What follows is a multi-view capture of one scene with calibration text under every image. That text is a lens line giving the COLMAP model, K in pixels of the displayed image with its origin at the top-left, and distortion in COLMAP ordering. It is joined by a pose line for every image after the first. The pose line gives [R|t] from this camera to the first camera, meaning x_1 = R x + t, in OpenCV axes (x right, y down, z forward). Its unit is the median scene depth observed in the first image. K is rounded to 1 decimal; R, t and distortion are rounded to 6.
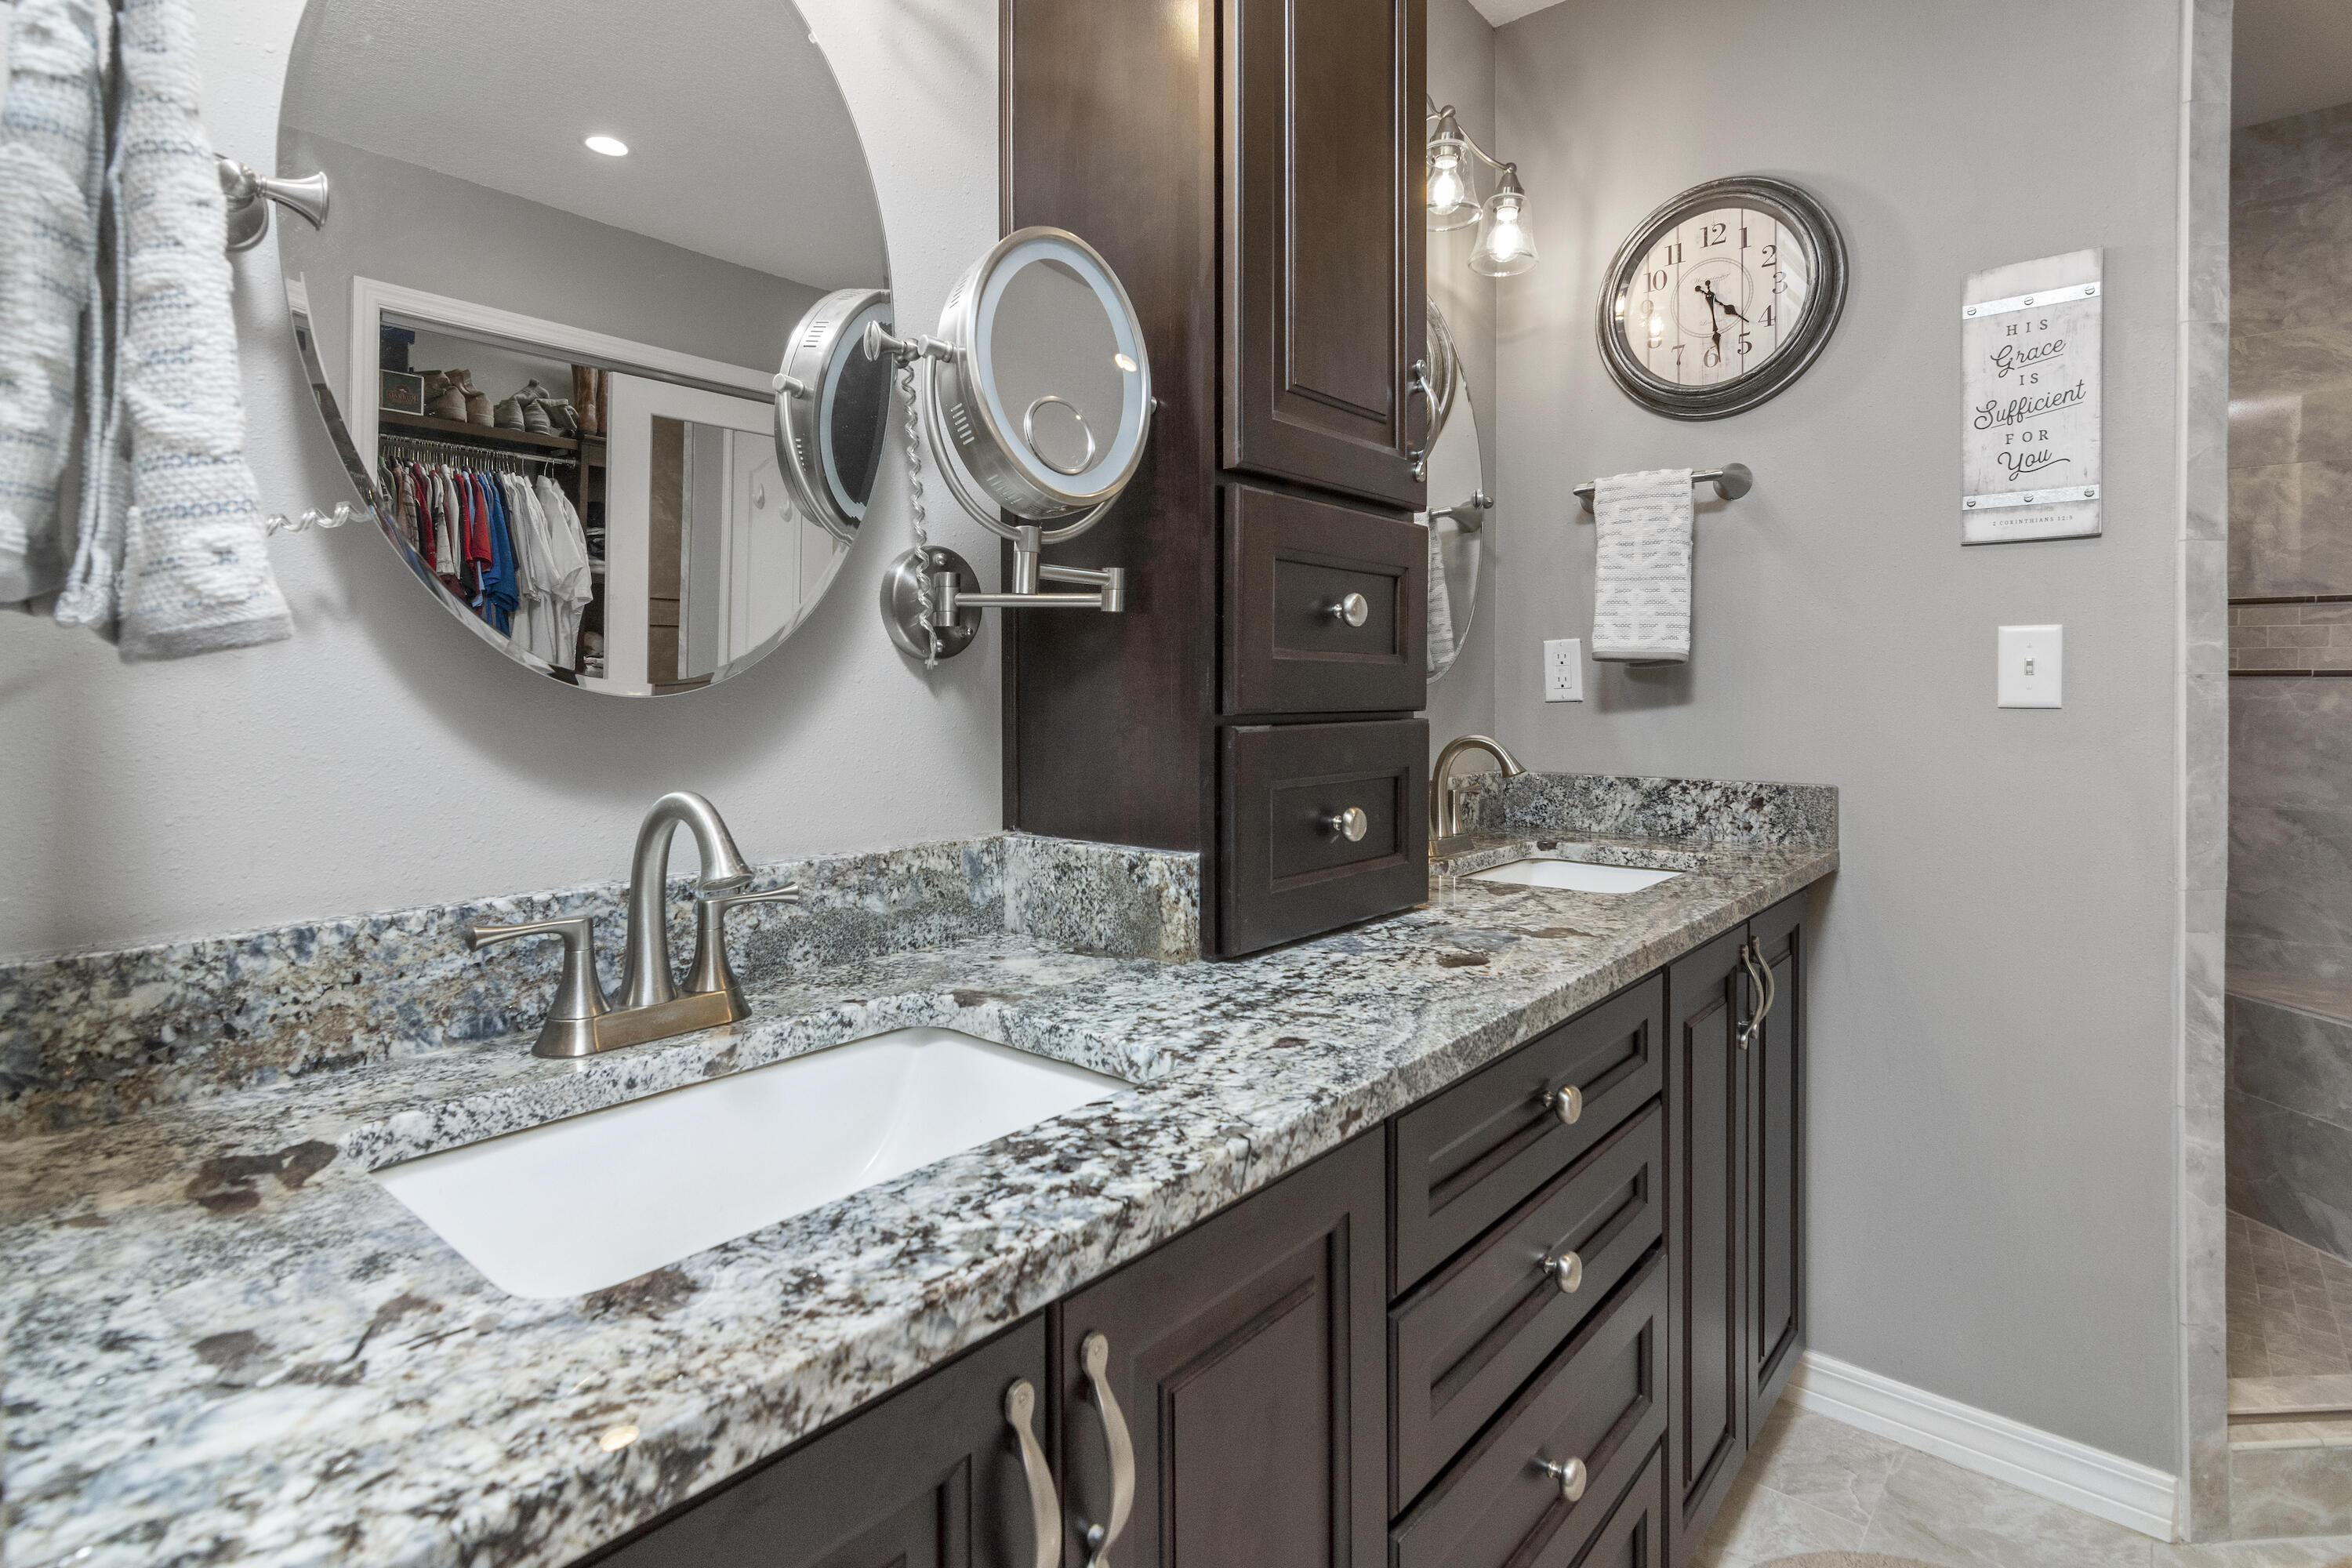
lens RADIAL K [[957.3, 0, 1173.5], [0, 957.3, 713.0], [0, 0, 1]] dist [-0.001001, 0.000662]
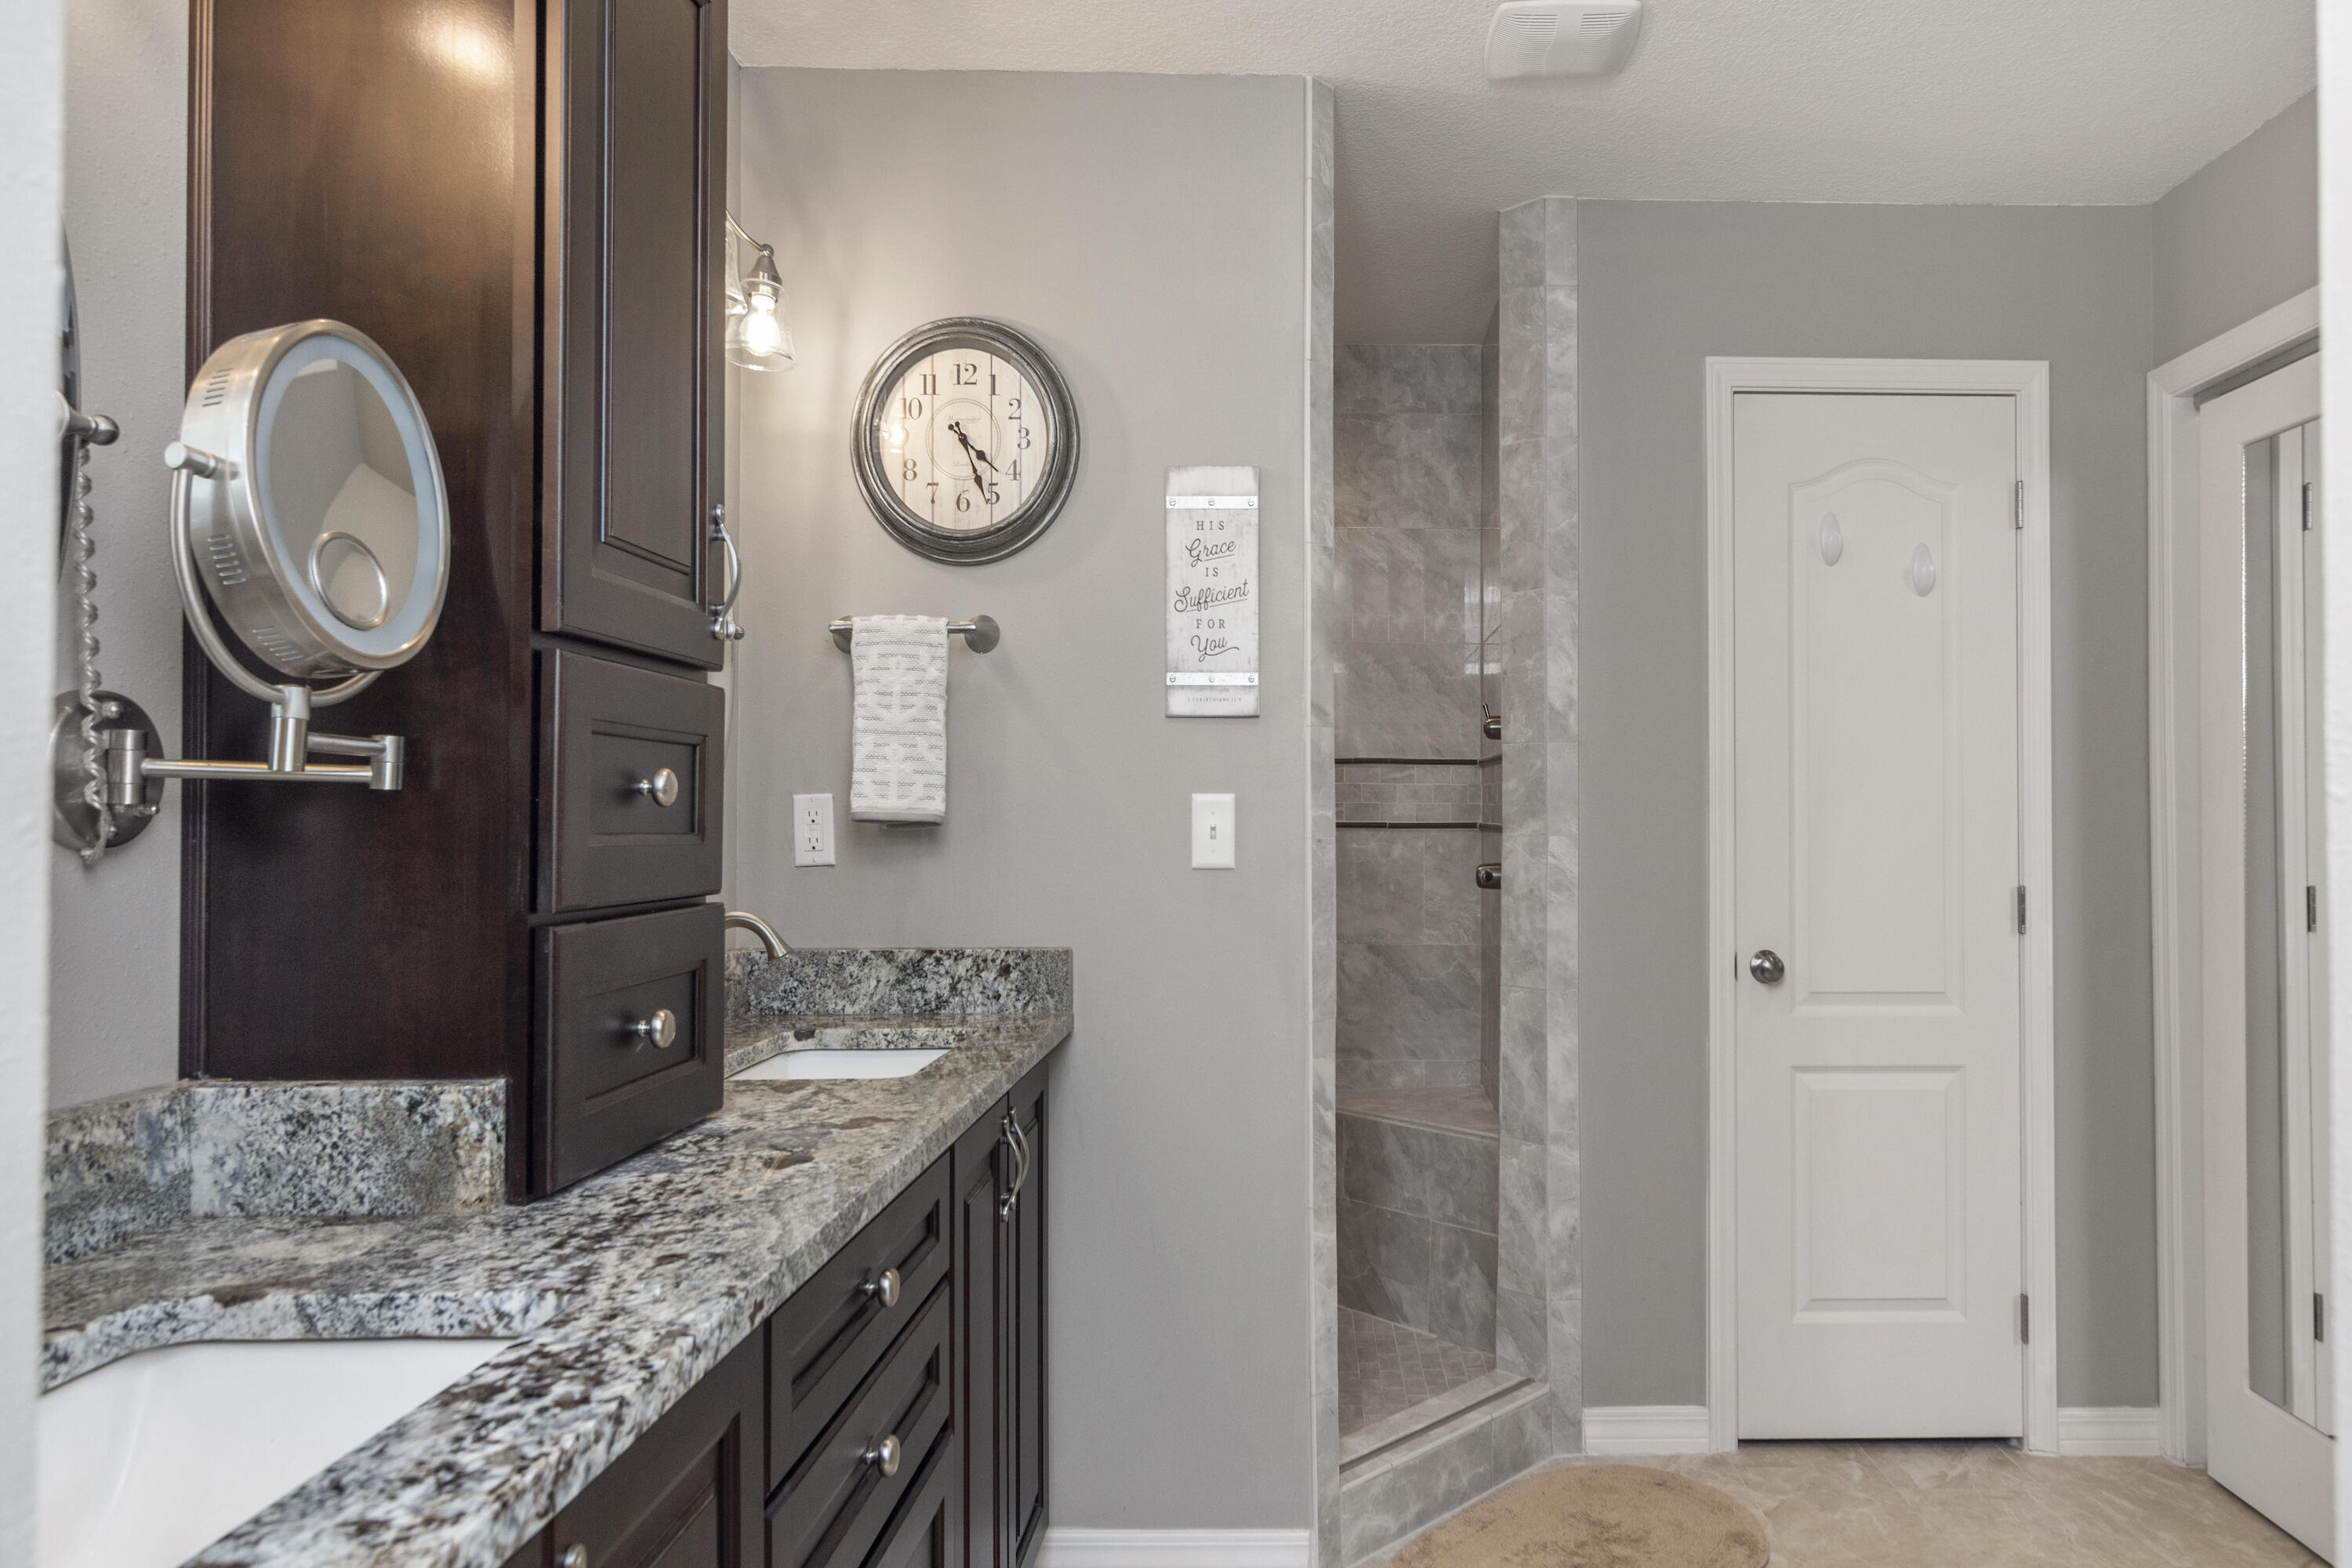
lens RADIAL K [[1509.2, 0, 1176.0], [0, 1509.2, 784.0], [0, 0, 1]] dist [0.004014, 0.001511]
pose [[0.750957, 0.017790, 0.660111, -0.306377], [0.004053, 0.999494, -0.031546, -0.051247], [-0.660338, 0.026365, 0.750505, -0.297692]]
